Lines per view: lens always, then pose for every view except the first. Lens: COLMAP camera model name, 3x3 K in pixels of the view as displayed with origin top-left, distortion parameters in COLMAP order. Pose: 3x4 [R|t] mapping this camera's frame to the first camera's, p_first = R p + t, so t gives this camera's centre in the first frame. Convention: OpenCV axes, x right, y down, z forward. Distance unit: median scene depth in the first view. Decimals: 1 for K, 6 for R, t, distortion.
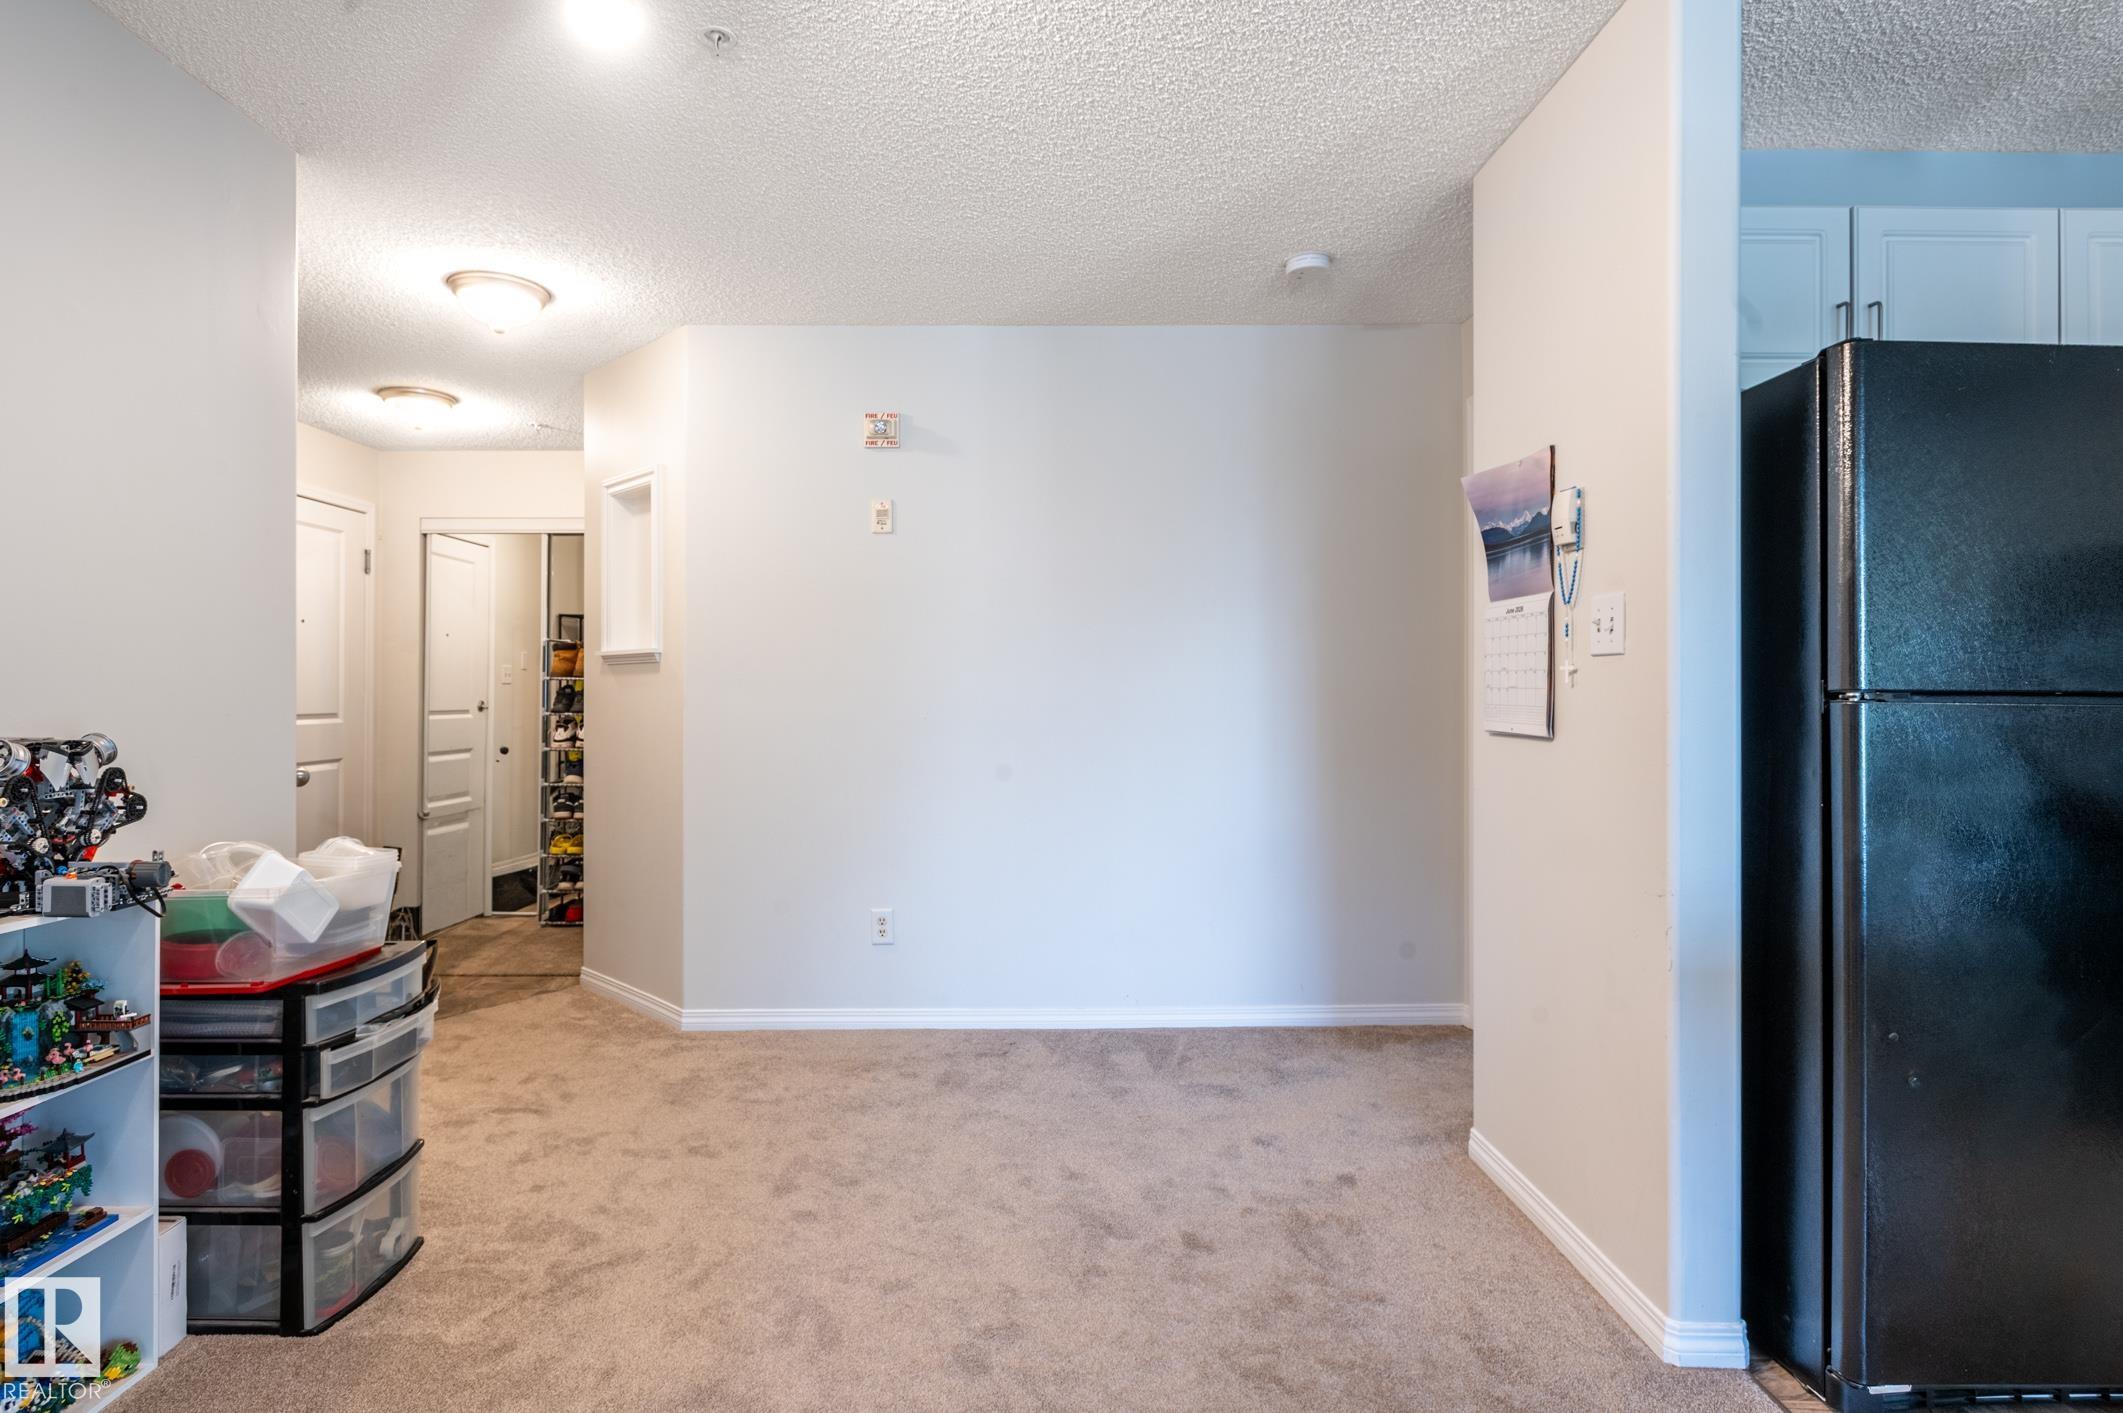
lens RADIAL K [[1071.4, 0, 1034.9], [0, 1071.4, 694.7], [0, 0, 1]] dist [0.010706, -0.005561]
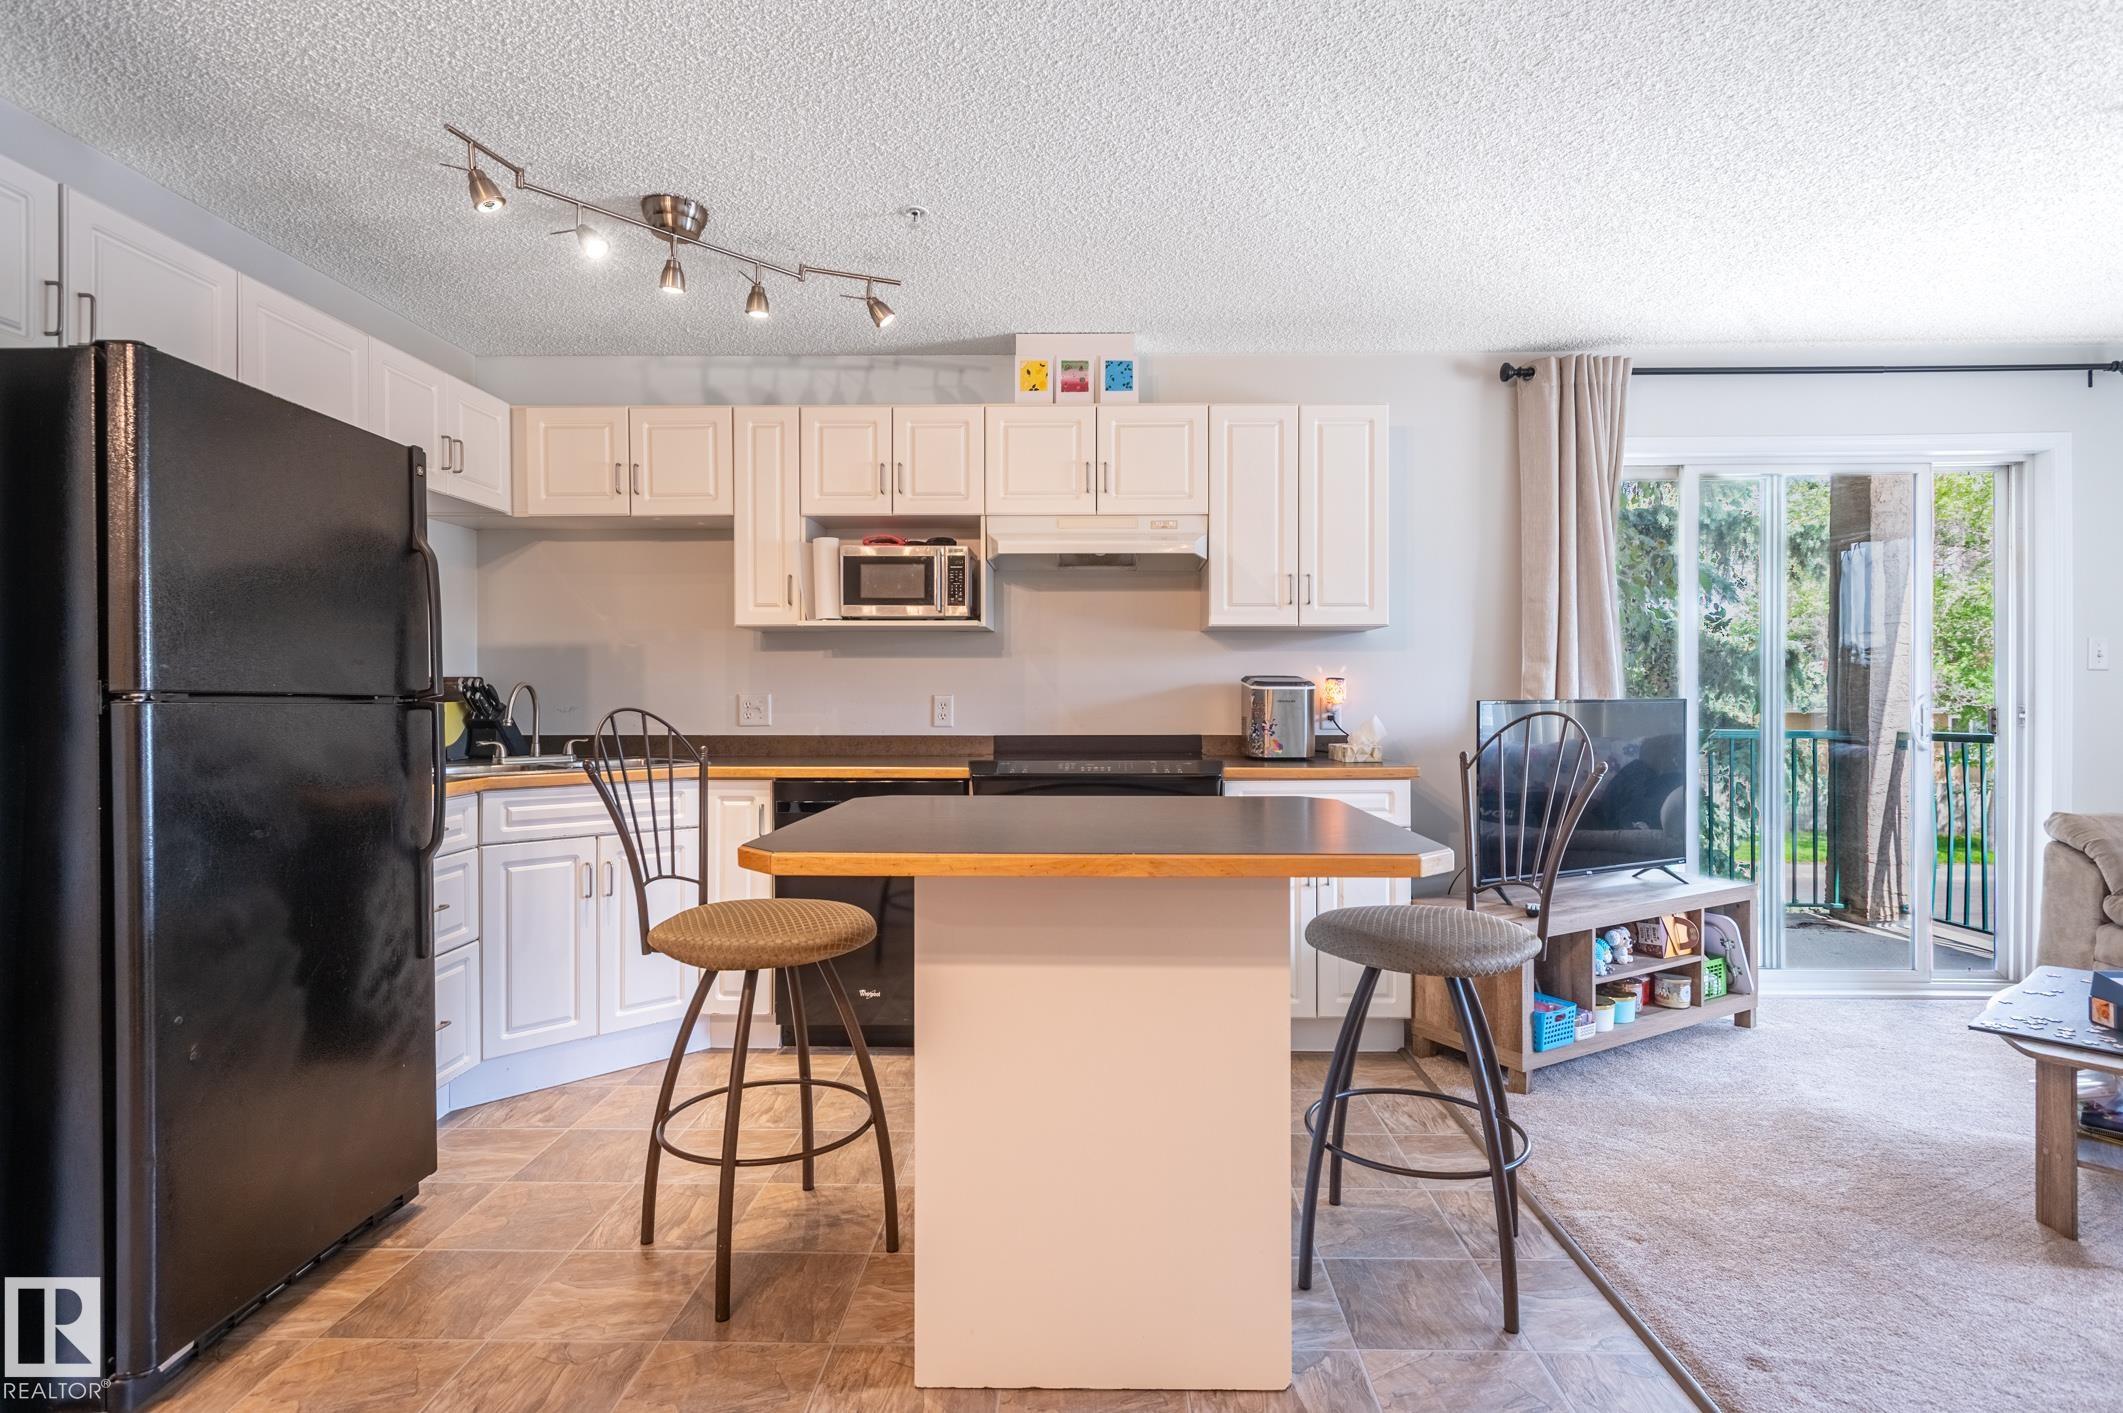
lens RADIAL K [[1071.4, 0, 1076.1], [0, 1071.4, 705.4], [0, 0, 1]] dist [0.010706, -0.005561]
pose [[0.028206, -0.010155, 0.999551, -0.197042], [-0.003003, 0.999943, 0.010244, -0.003247], [-0.999598, -0.003291, 0.028174, 0.082672]]
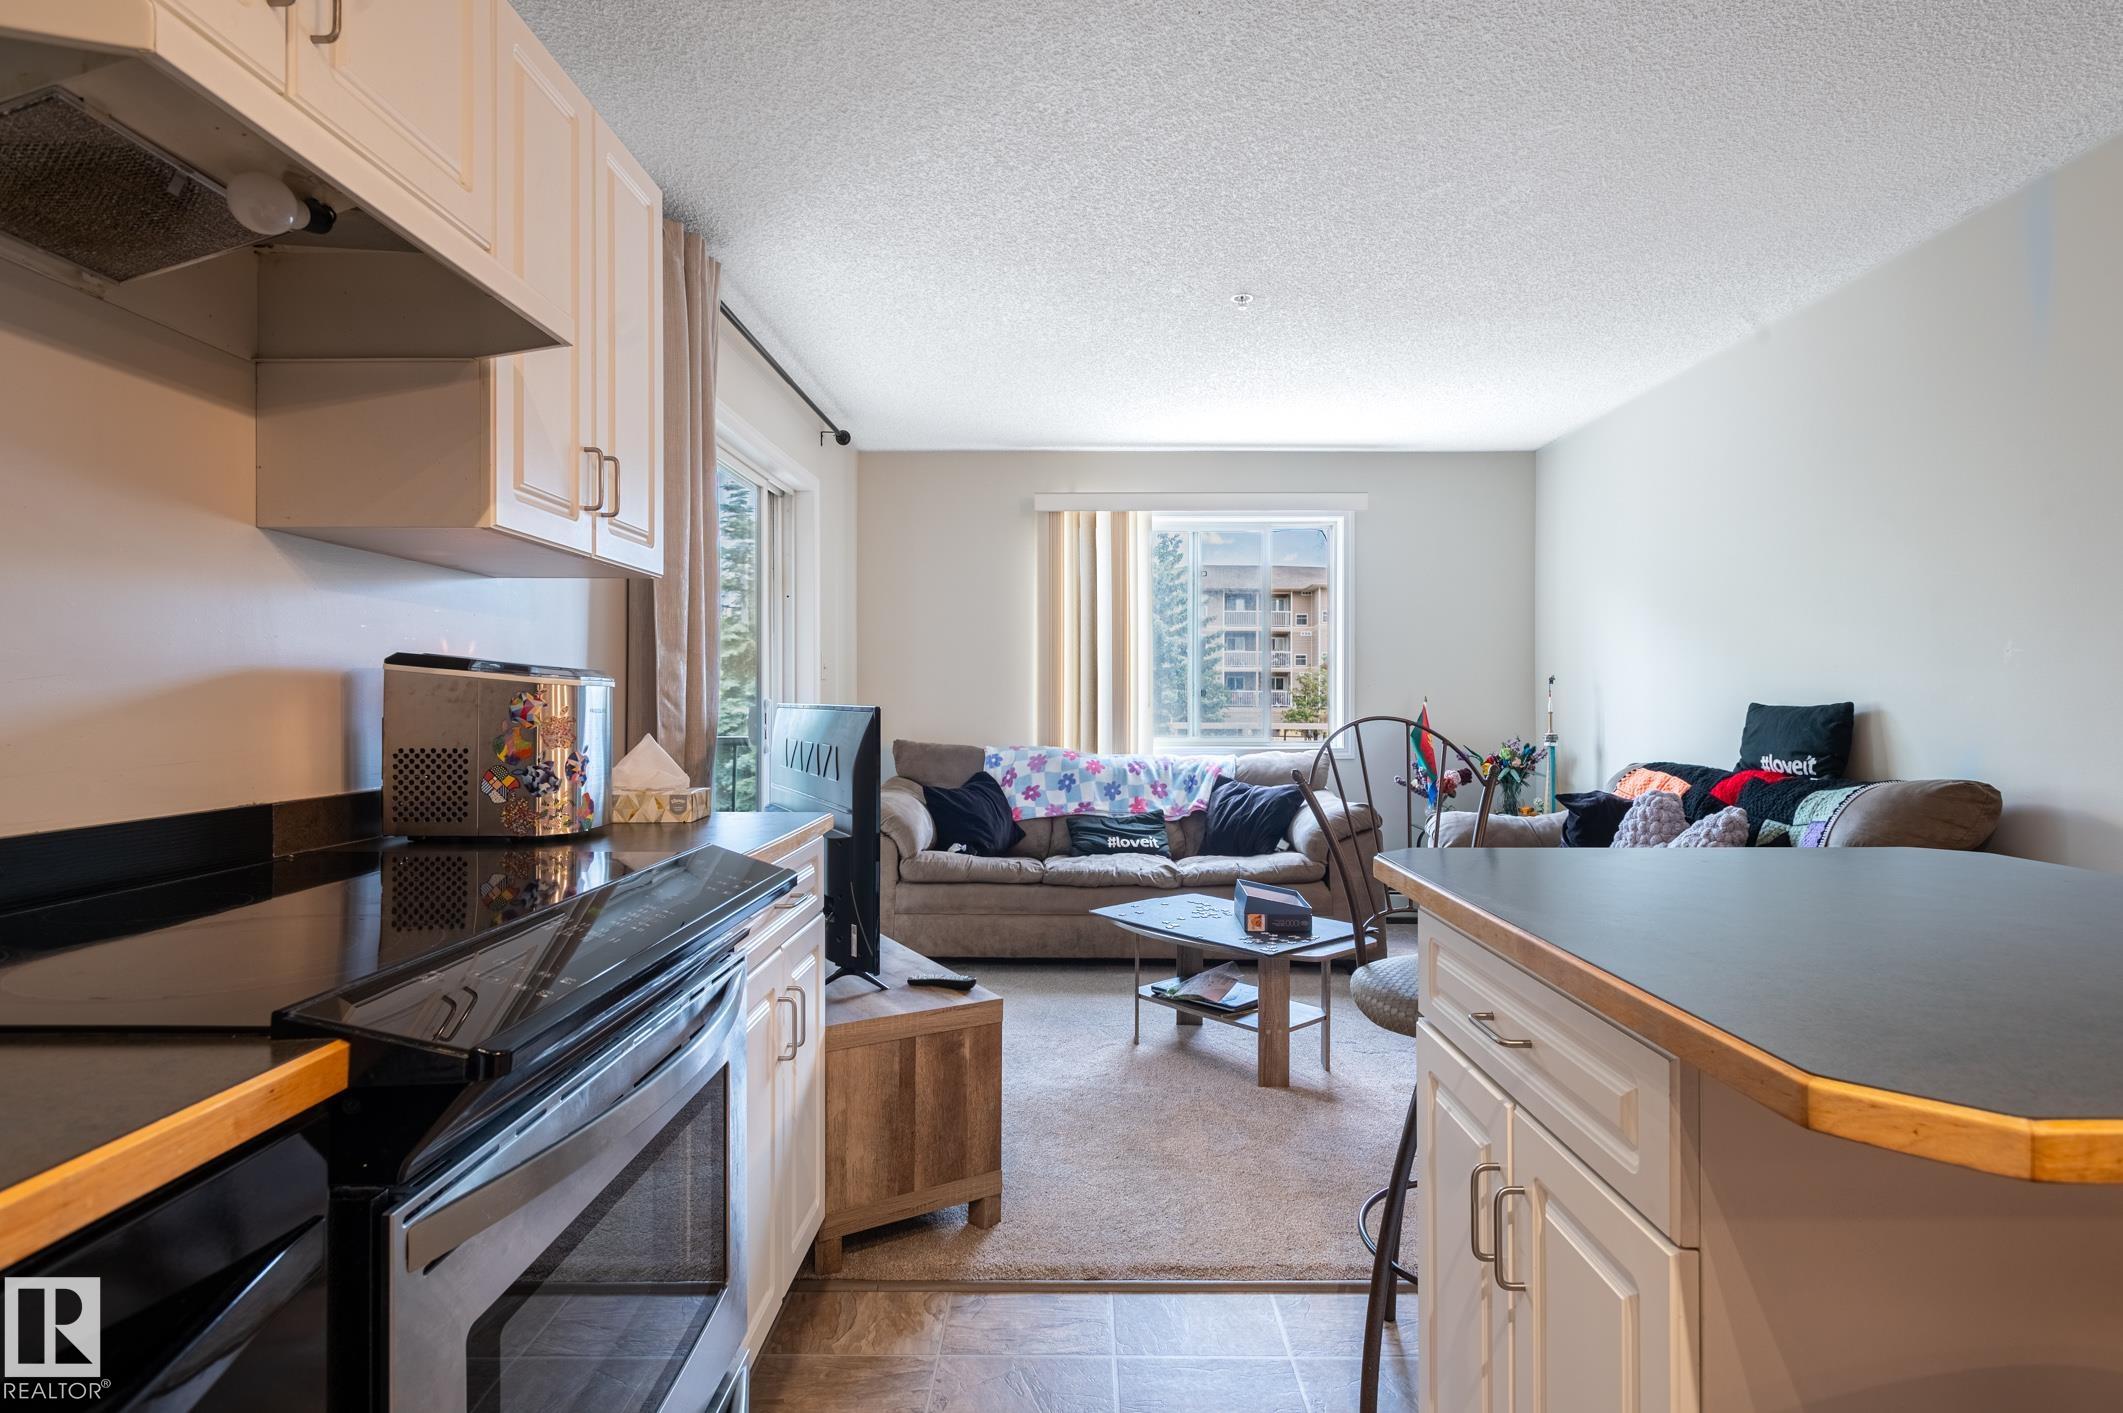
lens RADIAL K [[1071.4, 0, 1070.9], [0, 1071.4, 700.4], [0, 0, 1]] dist [0.010706, -0.005561]
pose [[-0.999838, 0.001903, 0.017886, 1.302139], [0.001843, 0.999992, -0.003414, 0.002017], [-0.017892, -0.003381, -0.999834, 0.674537]]
